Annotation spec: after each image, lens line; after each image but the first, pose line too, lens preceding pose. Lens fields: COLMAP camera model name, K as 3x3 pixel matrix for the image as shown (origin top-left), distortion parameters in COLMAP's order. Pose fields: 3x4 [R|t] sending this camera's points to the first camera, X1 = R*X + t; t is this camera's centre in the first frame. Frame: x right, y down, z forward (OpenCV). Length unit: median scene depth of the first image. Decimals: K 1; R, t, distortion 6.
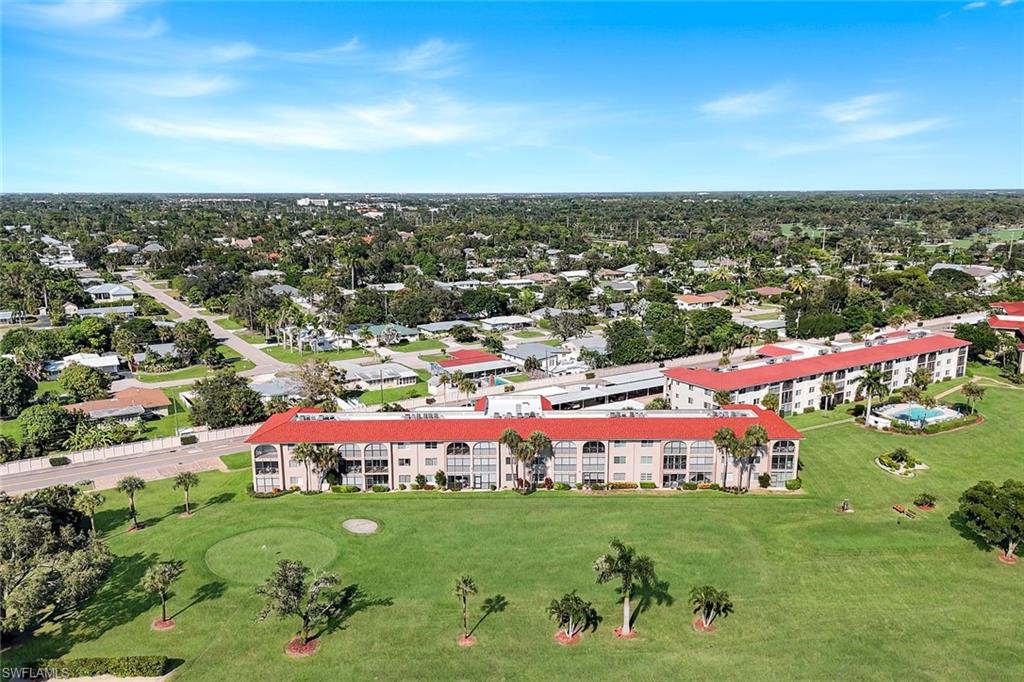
lens RADIAL K [[696.4, 0, 516.0], [0, 696.4, 339.5], [0, 0, 1]] dist [0.046127, 0.000157]
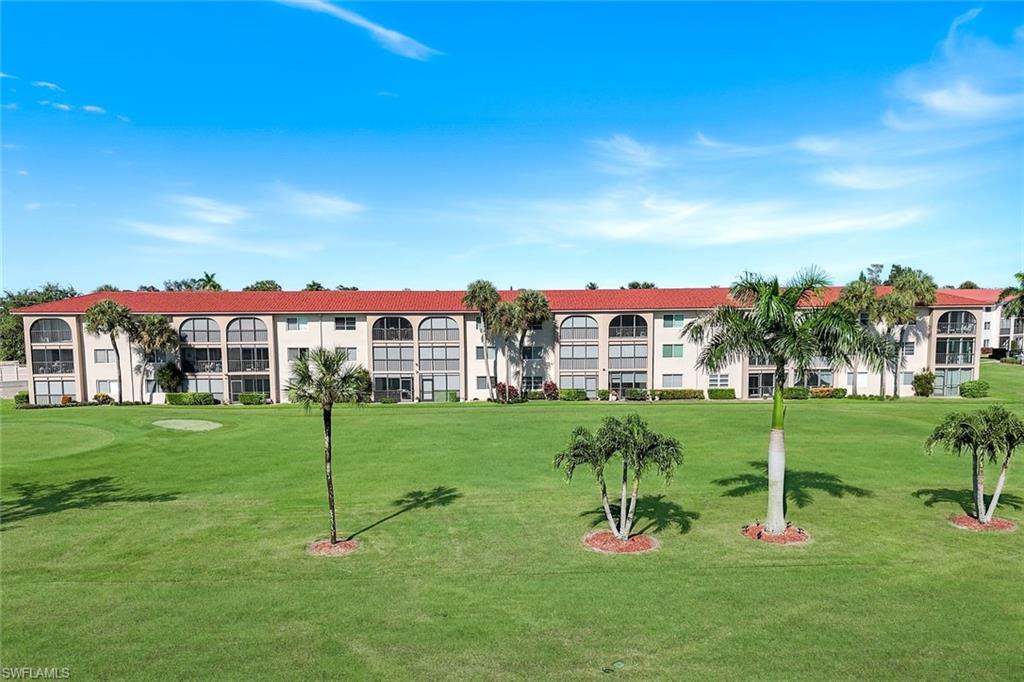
lens RADIAL K [[761.0, 0, 513.8], [0, 761.0, 344.4], [0, 0, 1]] dist [0.034239, -0.008482]
pose [[0.999935, -0.005831, 0.009762, 0.010774], [0.006609, 0.996635, -0.081699, 0.220337], [-0.009253, 0.081758, 0.996609, 0.373566]]
